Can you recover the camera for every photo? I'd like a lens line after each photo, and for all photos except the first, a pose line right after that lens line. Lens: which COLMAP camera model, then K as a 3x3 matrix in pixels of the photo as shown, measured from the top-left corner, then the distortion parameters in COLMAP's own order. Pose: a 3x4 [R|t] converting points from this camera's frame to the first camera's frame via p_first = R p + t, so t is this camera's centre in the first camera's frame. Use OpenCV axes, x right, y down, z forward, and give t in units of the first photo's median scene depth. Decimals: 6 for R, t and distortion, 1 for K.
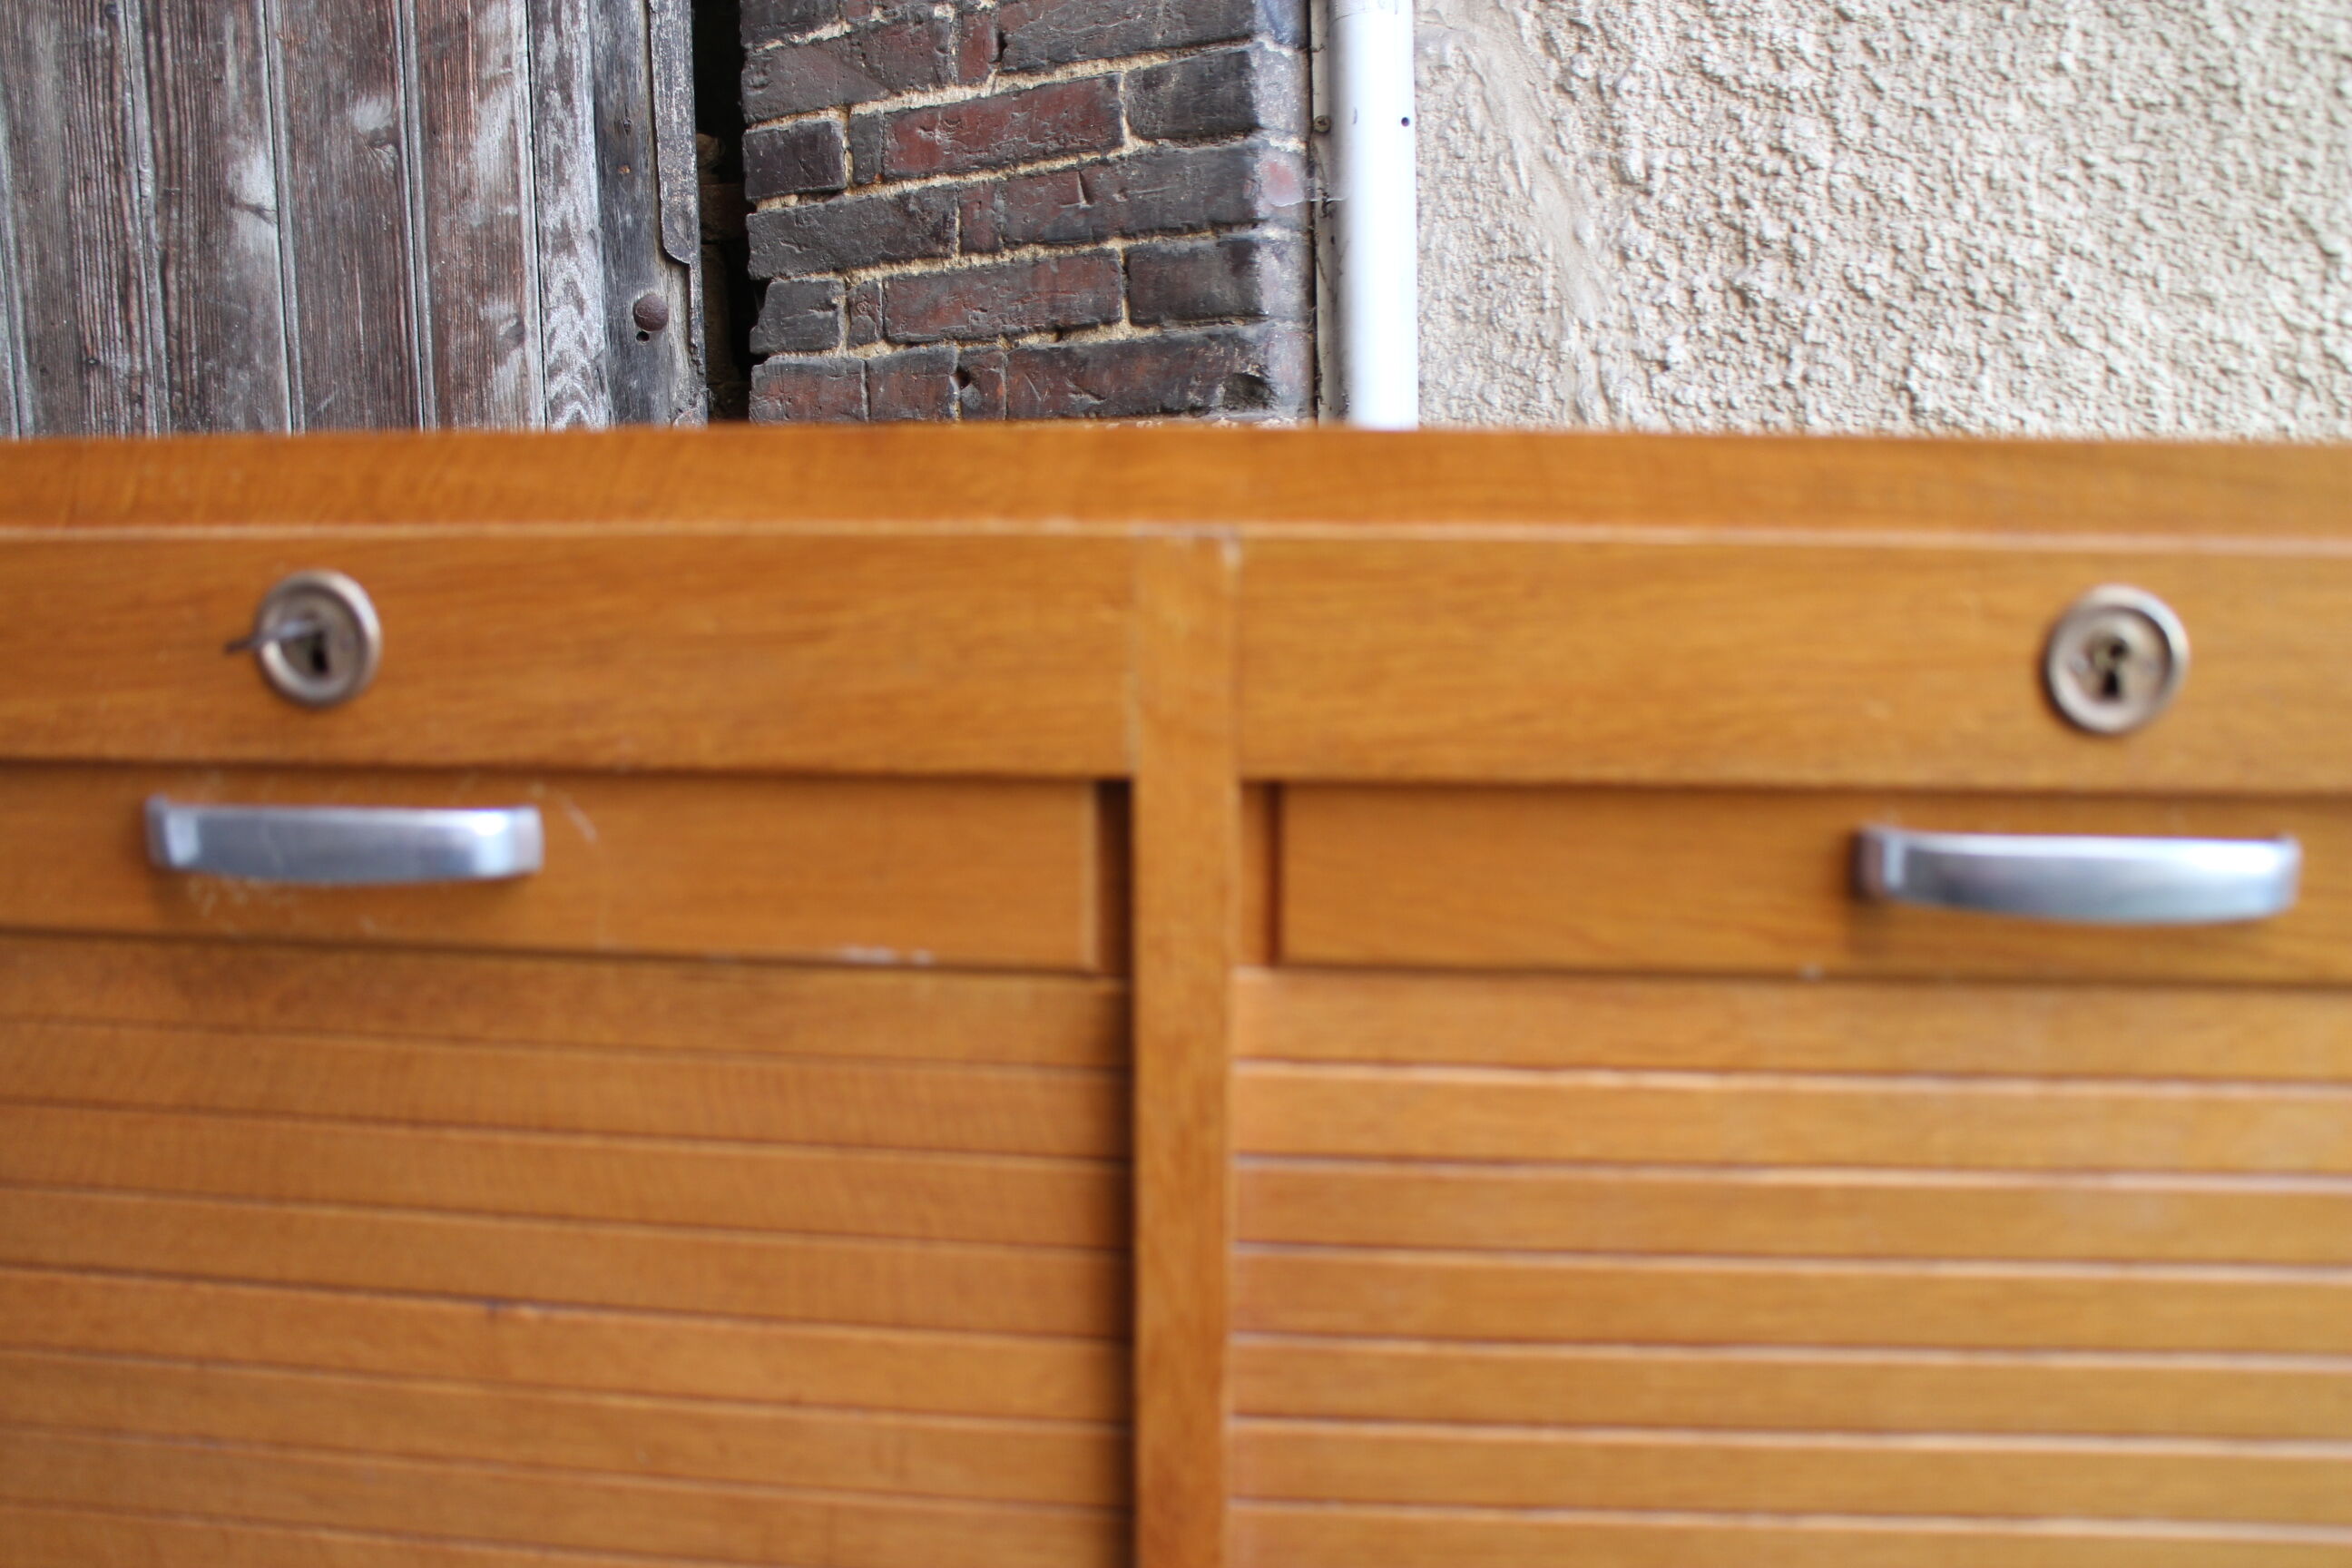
lens RADIAL K [[1914.1, 0, 1176.0], [0, 1914.1, 784.0], [0, 0, 1]] dist [-0.156460, 0.123496]
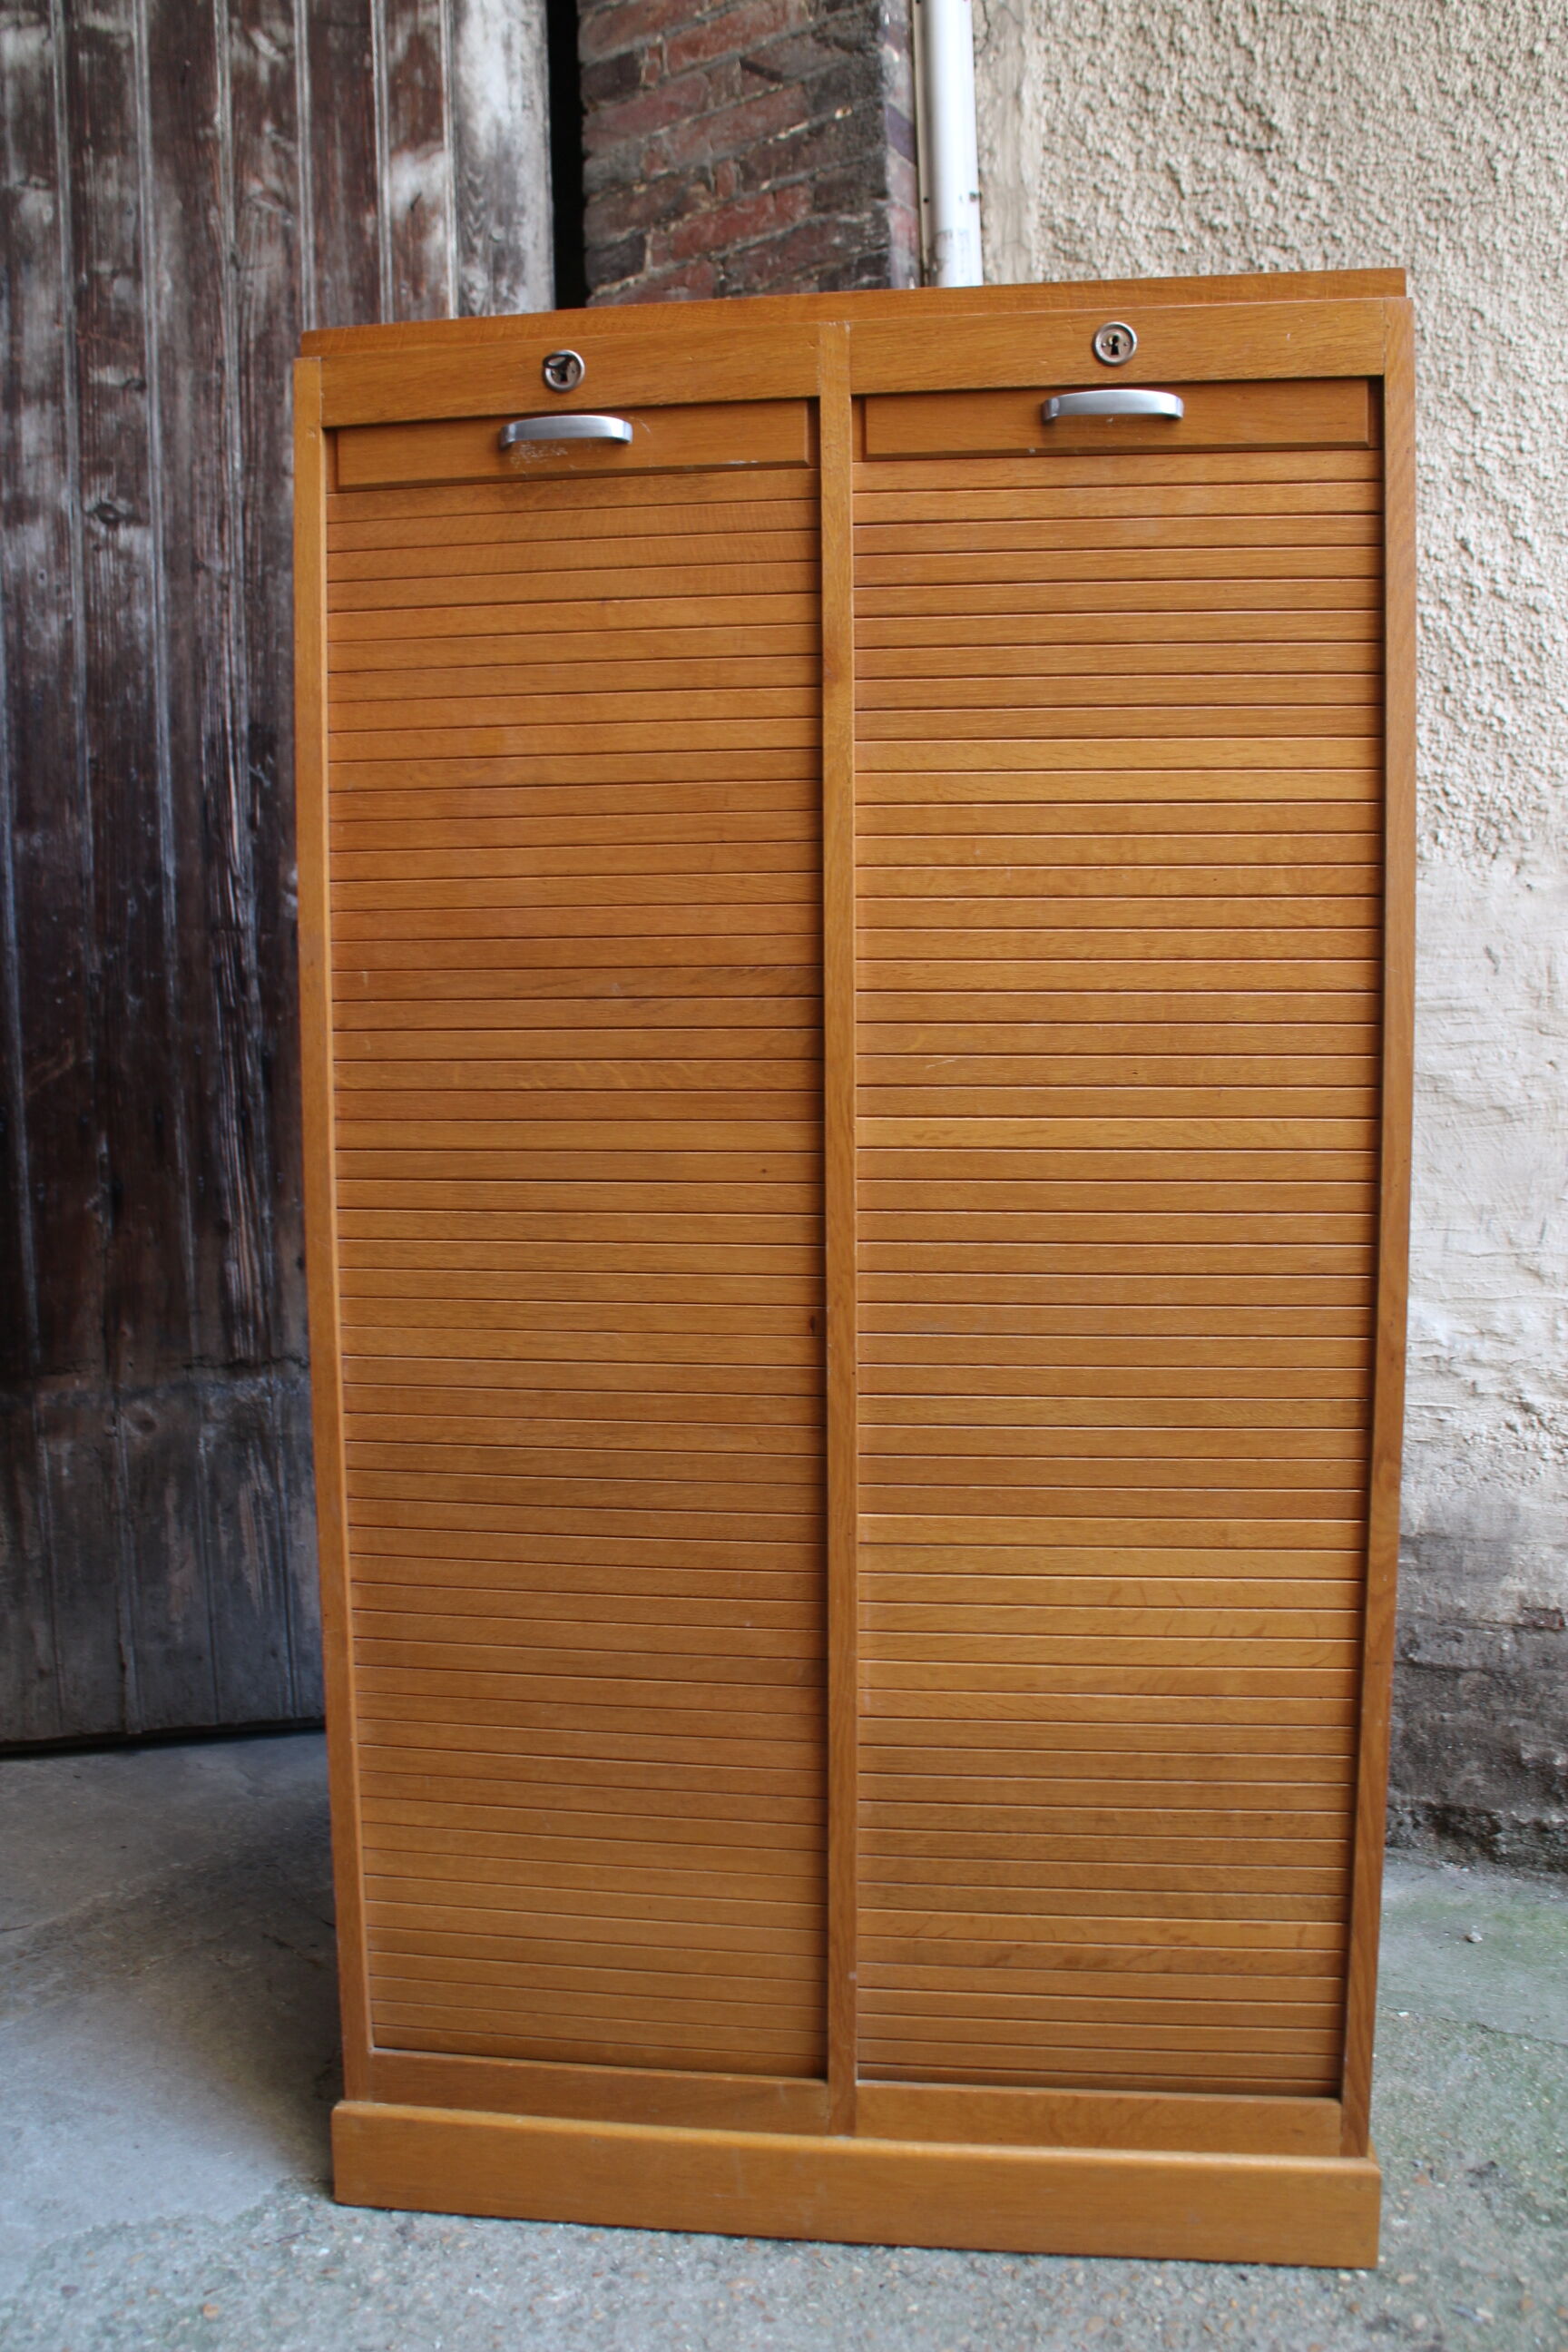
lens RADIAL K [[1914.1, 0, 775.1], [0, 1914.1, 1193.6], [0, 0, 1]] dist [-0.156460, 0.123496]
pose [[0.998397, -0.006563, -0.056216, 0.024109], [0.002287, 0.997121, -0.075787, 0.526633], [0.056552, 0.075537, 0.995538, -0.687817]]
